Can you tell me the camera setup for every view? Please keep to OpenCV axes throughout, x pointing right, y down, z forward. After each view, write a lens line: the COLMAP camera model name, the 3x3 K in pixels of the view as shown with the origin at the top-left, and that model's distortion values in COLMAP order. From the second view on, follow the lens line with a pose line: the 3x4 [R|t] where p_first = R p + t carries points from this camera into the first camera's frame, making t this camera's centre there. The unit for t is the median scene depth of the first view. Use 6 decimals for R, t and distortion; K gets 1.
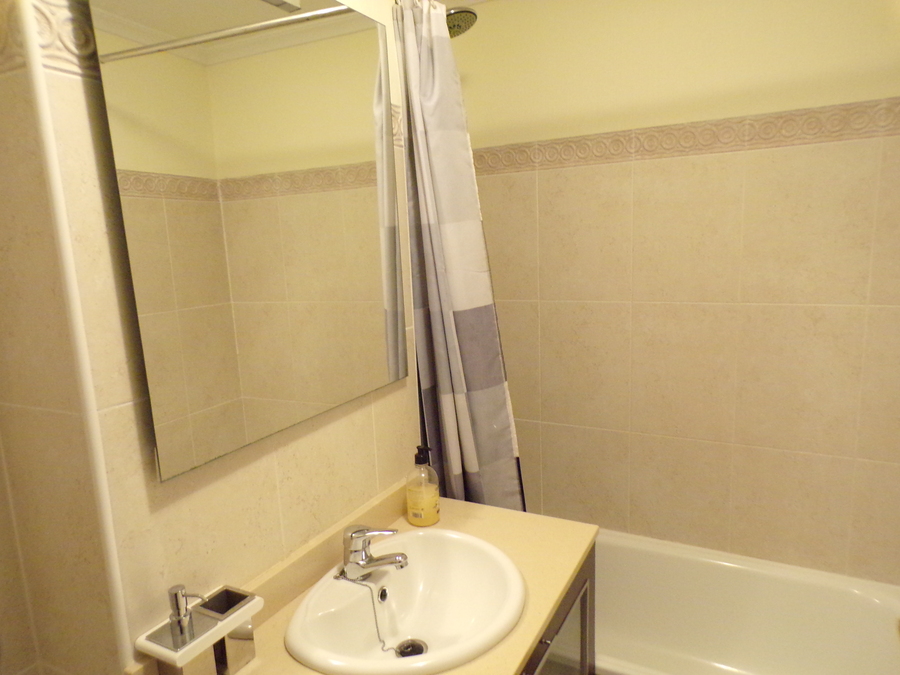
lens RADIAL K [[608.4, 0, 456.0], [0, 608.4, 343.2], [0, 0, 1]] dist [0.003438, 0.007275]
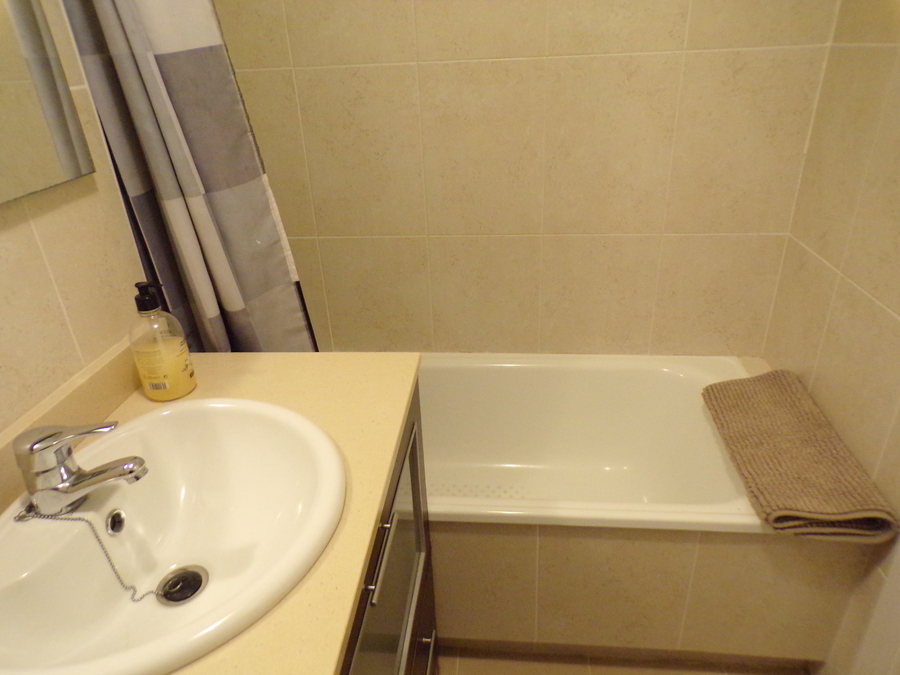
lens RADIAL K [[608.4, 0, 452.7], [0, 608.4, 343.5], [0, 0, 1]] dist [0.003438, 0.007275]
pose [[0.923723, -0.170993, 0.342779, 0.011721], [0.070022, 0.955137, 0.287768, 0.065921], [-0.376607, -0.241816, 0.894255, 0.280462]]
